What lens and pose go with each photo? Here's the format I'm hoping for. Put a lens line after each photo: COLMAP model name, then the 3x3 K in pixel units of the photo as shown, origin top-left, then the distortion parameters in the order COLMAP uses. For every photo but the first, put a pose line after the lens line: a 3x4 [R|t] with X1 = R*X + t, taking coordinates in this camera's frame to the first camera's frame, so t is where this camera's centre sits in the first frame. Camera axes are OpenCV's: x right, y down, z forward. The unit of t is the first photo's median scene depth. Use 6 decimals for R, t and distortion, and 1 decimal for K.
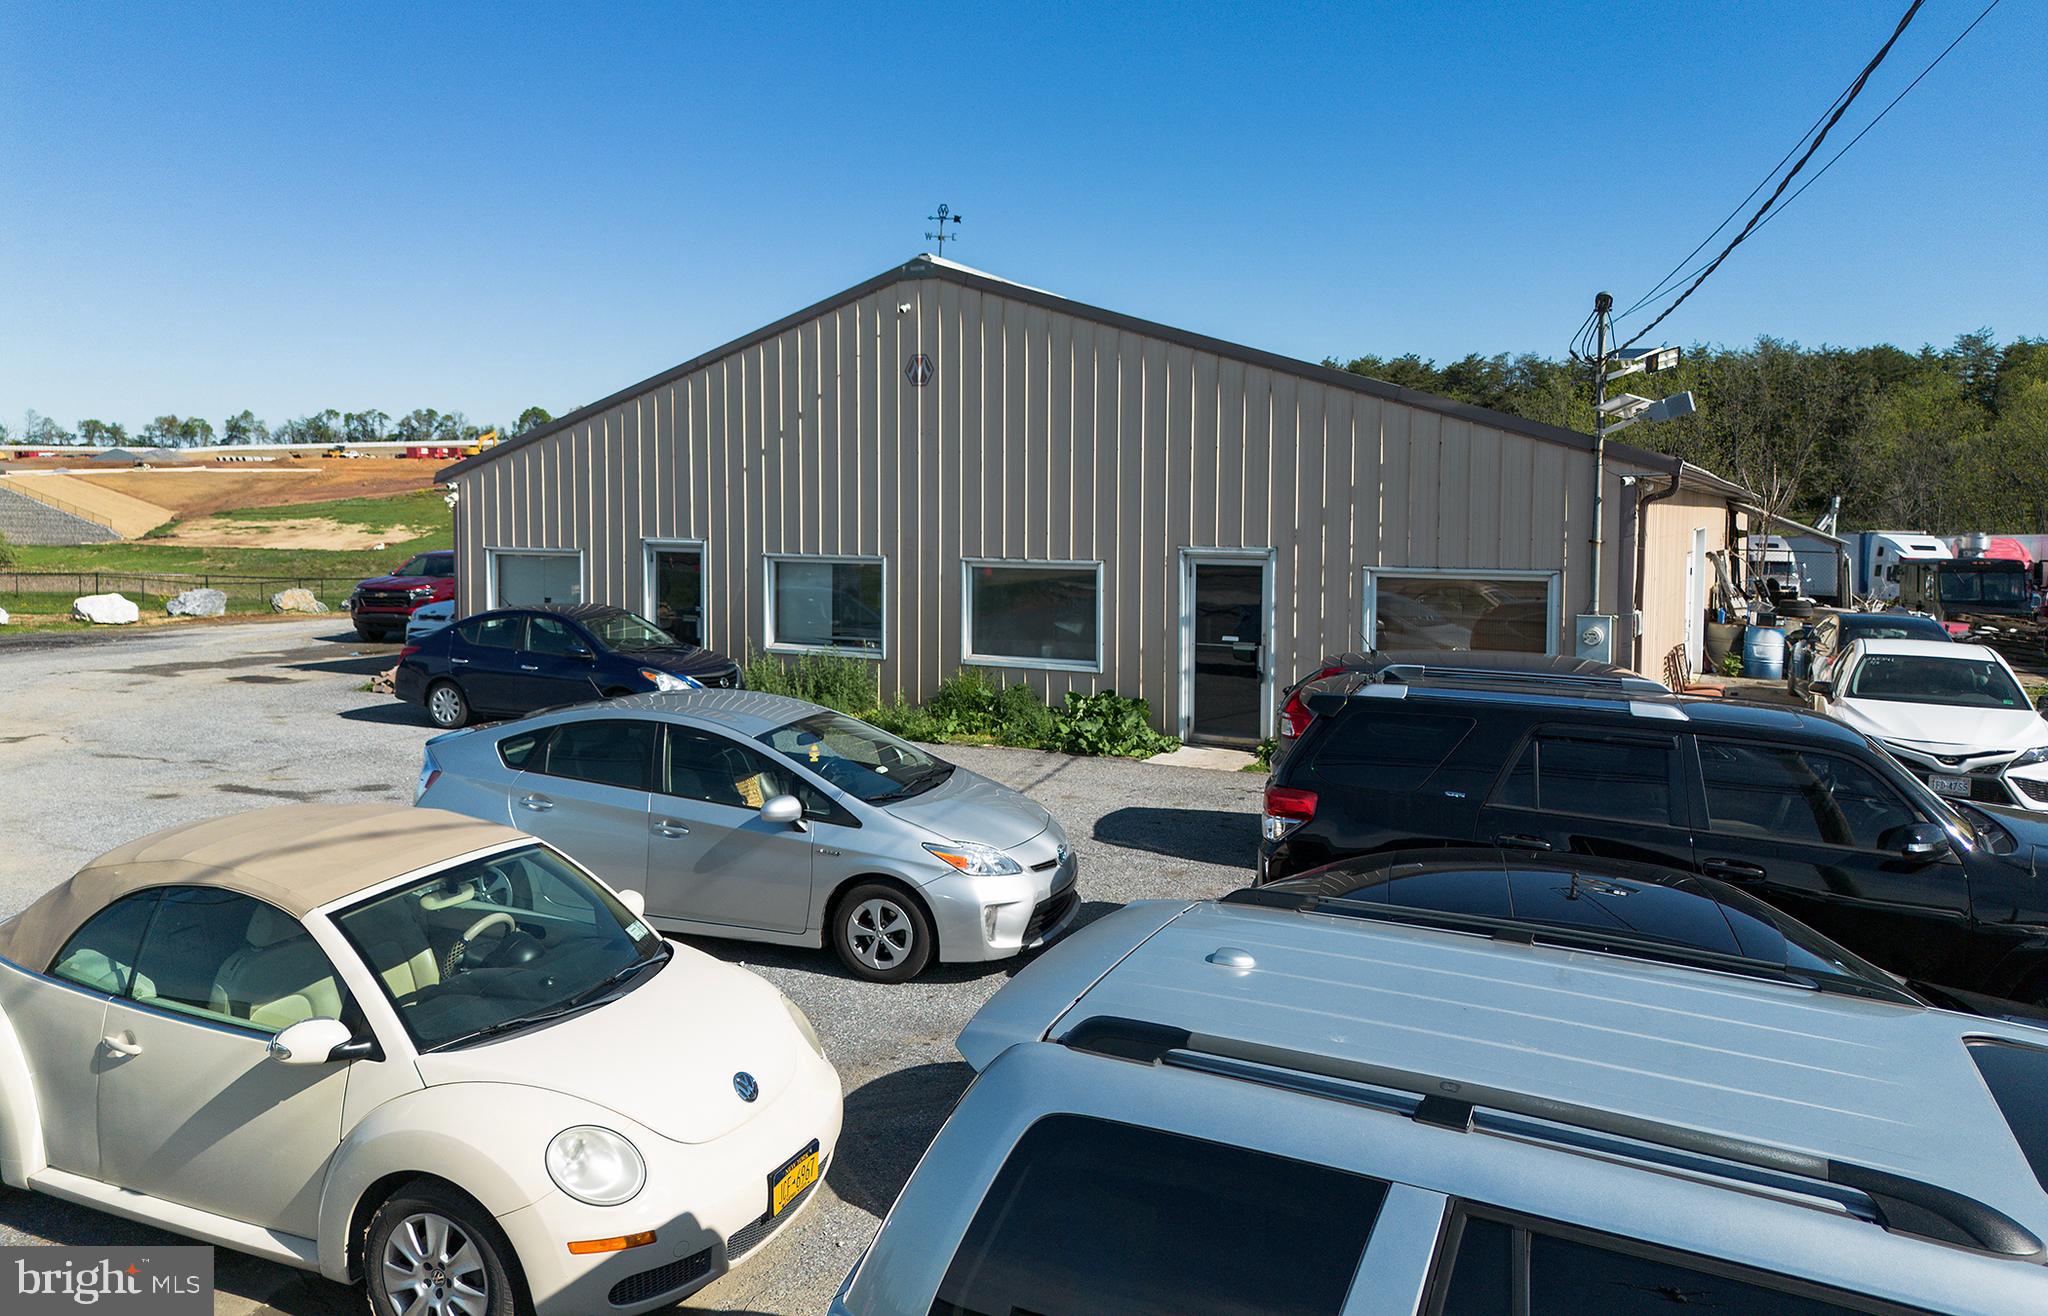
lens RADIAL K [[1458.6, 0, 1024.2], [0, 1458.6, 552.9], [0, 0, 1]] dist [0.043100, -0.022369]
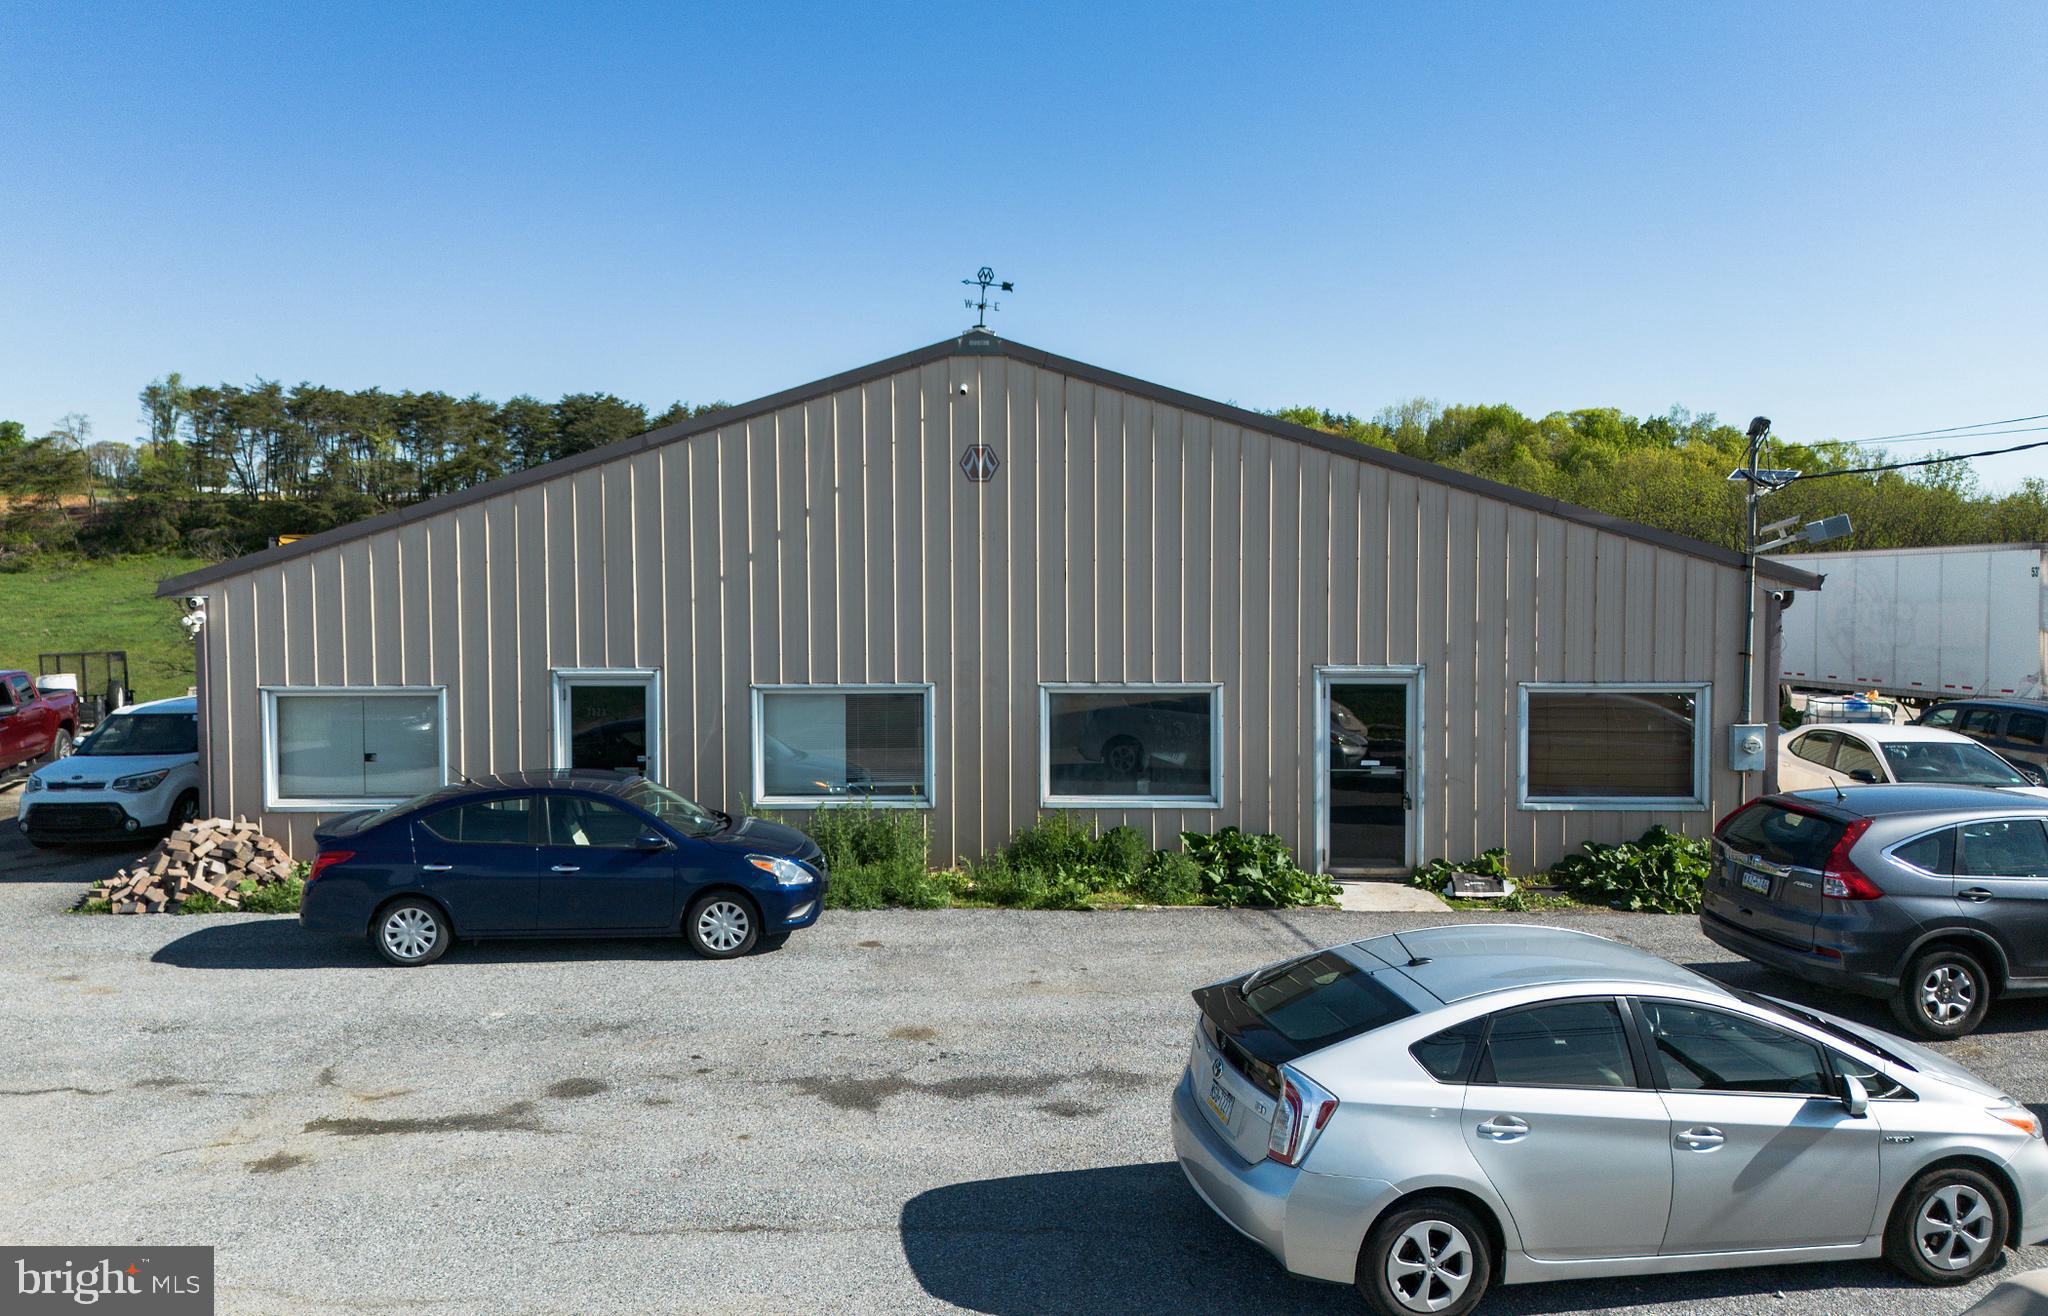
lens RADIAL K [[1458.6, 0, 983.2], [0, 1458.6, 623.4], [0, 0, 1]] dist [0.043100, -0.022369]
pose [[0.889091, -0.030442, 0.456718, -0.458404], [0.022244, 0.999481, 0.023316, -0.052297], [-0.457190, -0.010571, 0.889306, 0.247555]]
